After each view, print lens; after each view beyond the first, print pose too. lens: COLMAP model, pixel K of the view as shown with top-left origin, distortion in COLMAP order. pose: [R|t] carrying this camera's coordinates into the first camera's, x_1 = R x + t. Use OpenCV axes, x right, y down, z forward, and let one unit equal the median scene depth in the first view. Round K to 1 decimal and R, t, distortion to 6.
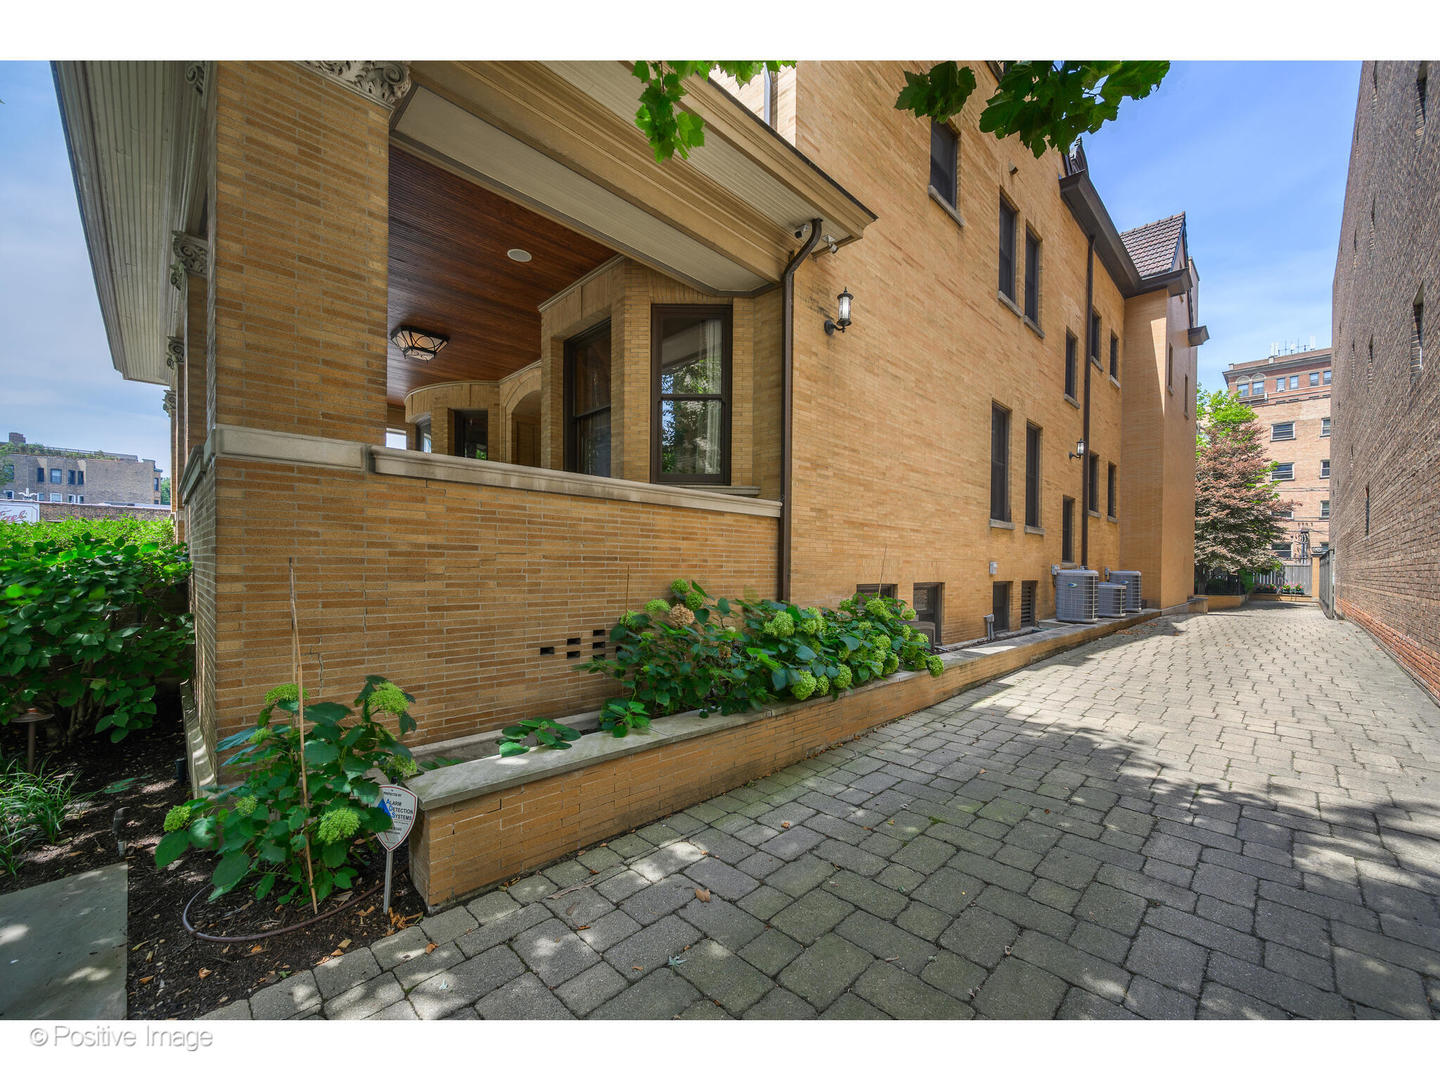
lens RADIAL K [[578.3, 0, 725.2], [0, 578.3, 564.6], [0, 0, 1]] dist [-0.000201, 0.000262]
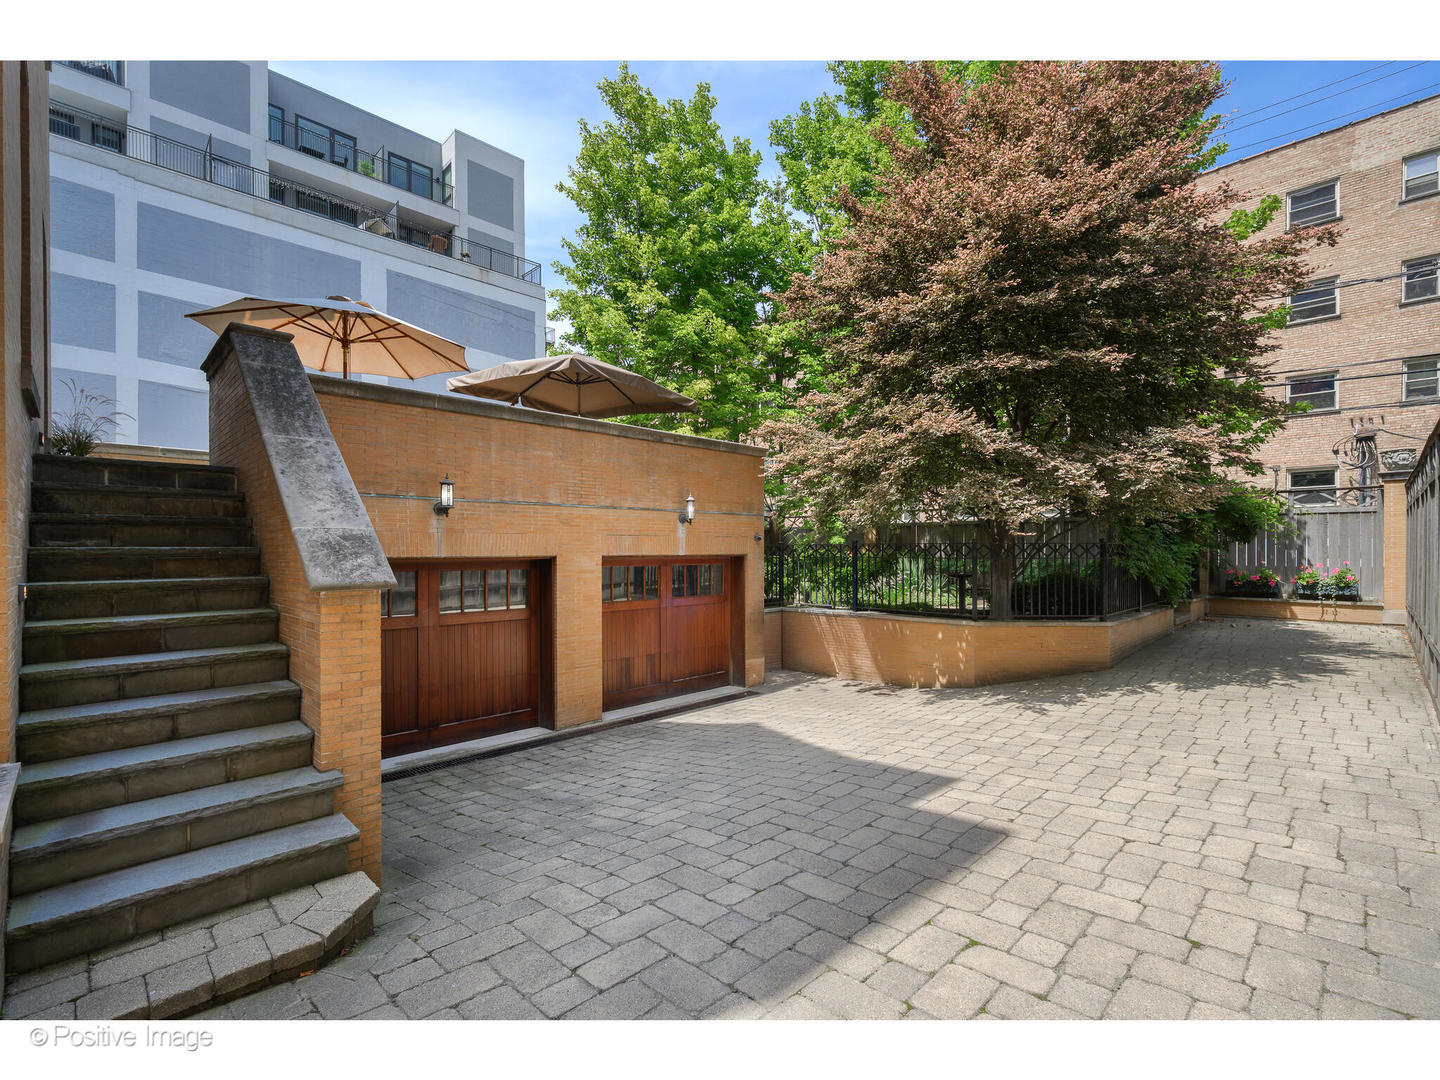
lens RADIAL K [[668.6, 0, 728.0], [0, 668.6, 551.2], [0, 0, 1]] dist [0.003670, 0.000306]
pose [[0.999727, -0.017929, 0.015004, 0.633530], [0.017927, 0.999839, 0.000225, 0.017016], [-0.015005, 0.000044, 0.999887, 0.621722]]
